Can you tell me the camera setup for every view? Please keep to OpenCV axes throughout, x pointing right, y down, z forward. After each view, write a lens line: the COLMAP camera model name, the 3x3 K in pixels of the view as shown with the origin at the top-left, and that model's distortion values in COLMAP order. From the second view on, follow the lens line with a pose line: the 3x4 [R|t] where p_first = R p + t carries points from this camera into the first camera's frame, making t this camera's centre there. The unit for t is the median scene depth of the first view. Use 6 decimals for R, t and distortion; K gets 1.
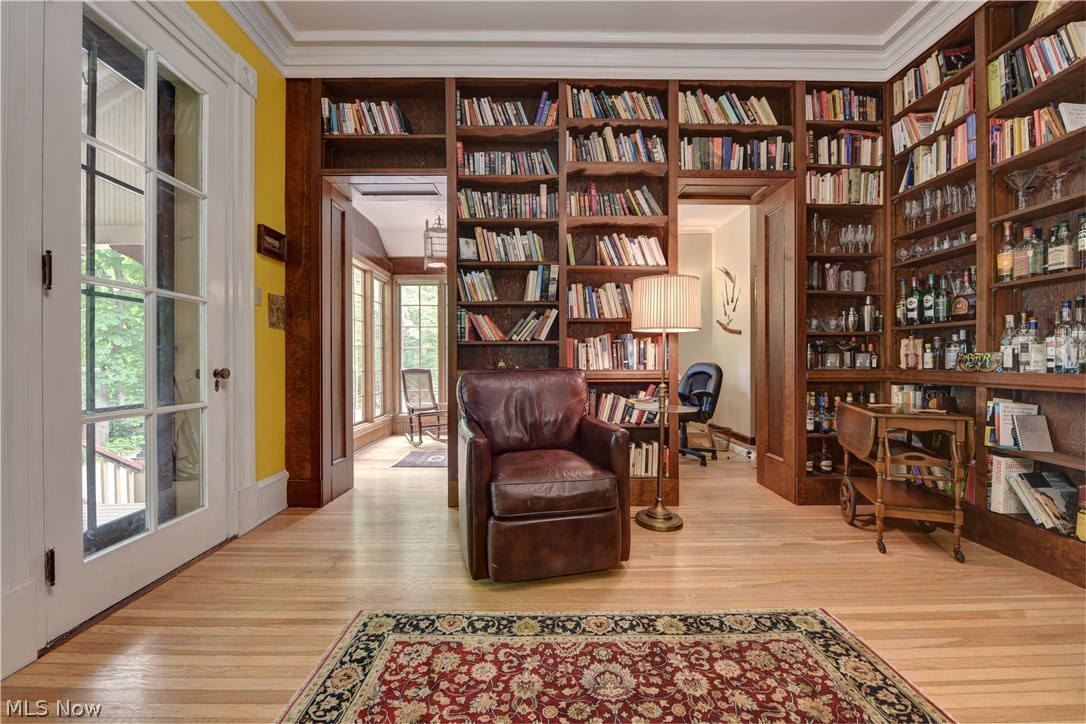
lens RADIAL K [[427.5, 0, 537.9], [0, 427.5, 362.9], [0, 0, 1]] dist [-0.008486, -0.000648]
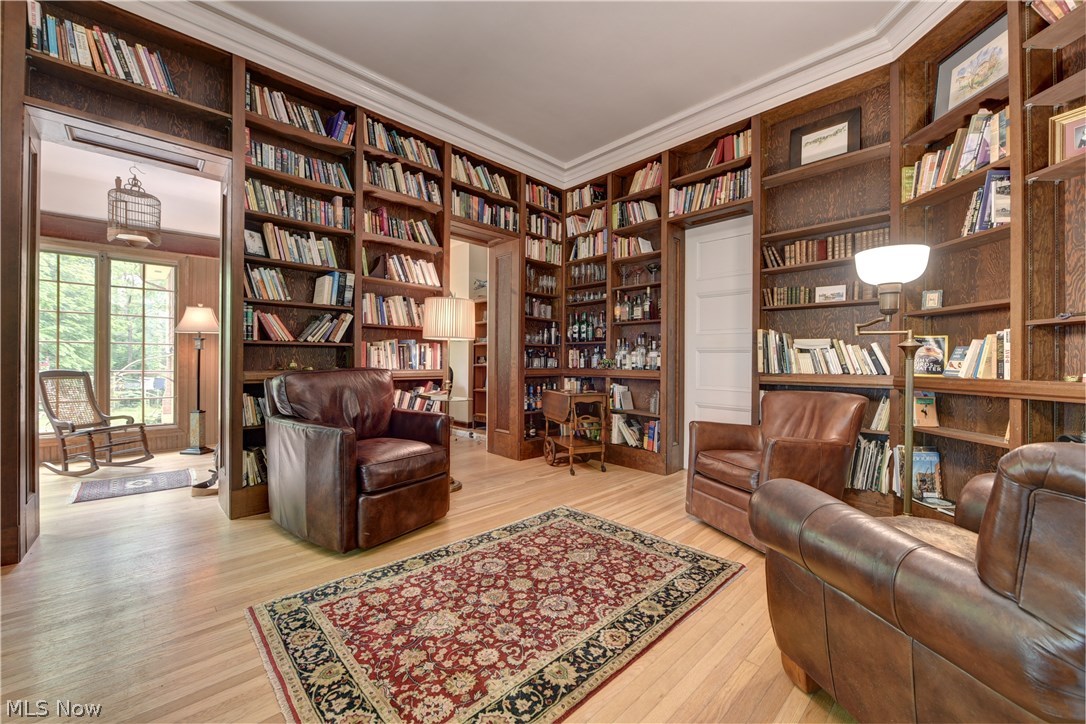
lens RADIAL K [[427.5, 0, 539.8], [0, 427.5, 363.8], [0, 0, 1]] dist [-0.008486, -0.000648]
pose [[0.728489, 0.003379, 0.685049, -0.398949], [-0.004085, 0.999991, -0.000588, -0.000621], [-0.685045, -0.002370, 0.728497, -0.139411]]
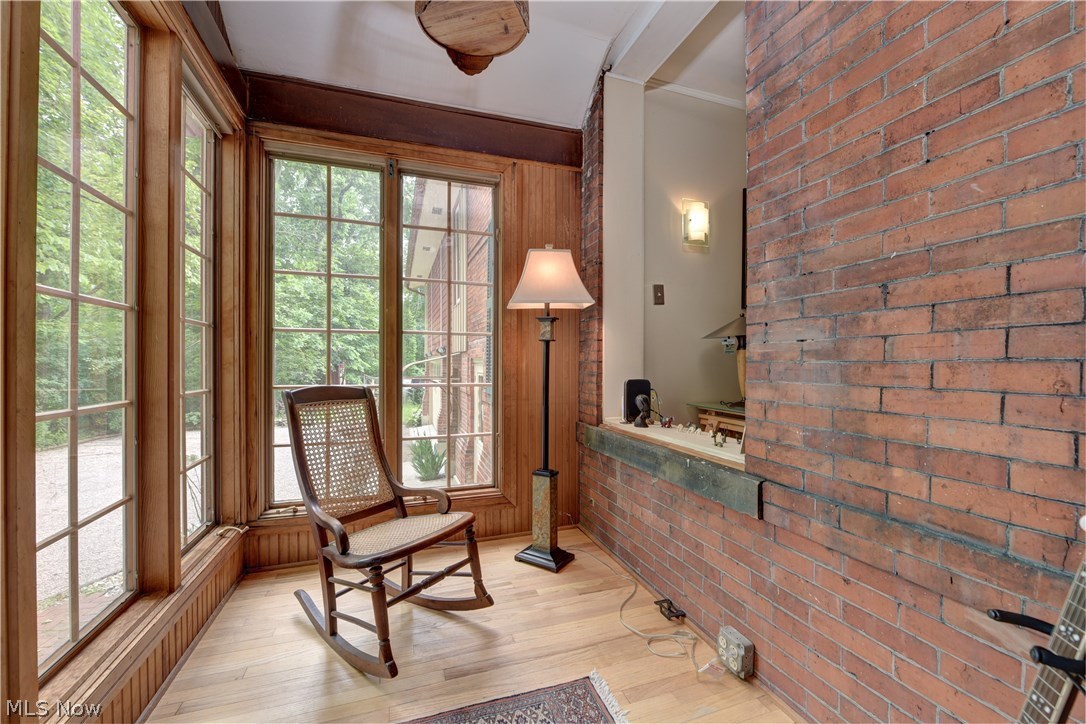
lens RADIAL K [[427.5, 0, 544.4], [0, 427.5, 362.9], [0, 0, 1]] dist [-0.008486, -0.000648]
pose [[0.946673, 0.003716, 0.322173, -0.497201], [-0.002141, 0.999984, -0.005245, -0.009331], [-0.322188, 0.004275, 0.946666, 1.325006]]
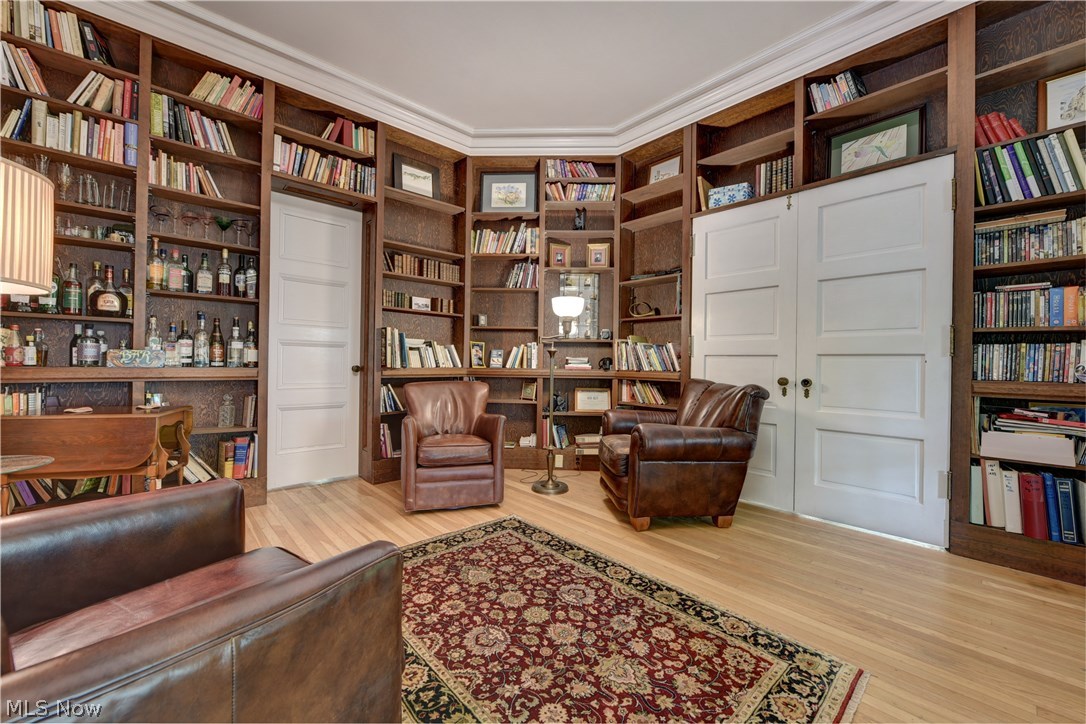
lens RADIAL K [[427.5, 0, 541.0], [0, 427.5, 363.7], [0, 0, 1]] dist [-0.008486, -0.000648]
pose [[-0.664816, -0.011671, 0.746916, -0.398872], [-0.008628, 0.999931, 0.007945, -0.005214], [-0.746957, -0.001162, -0.664871, 0.843684]]
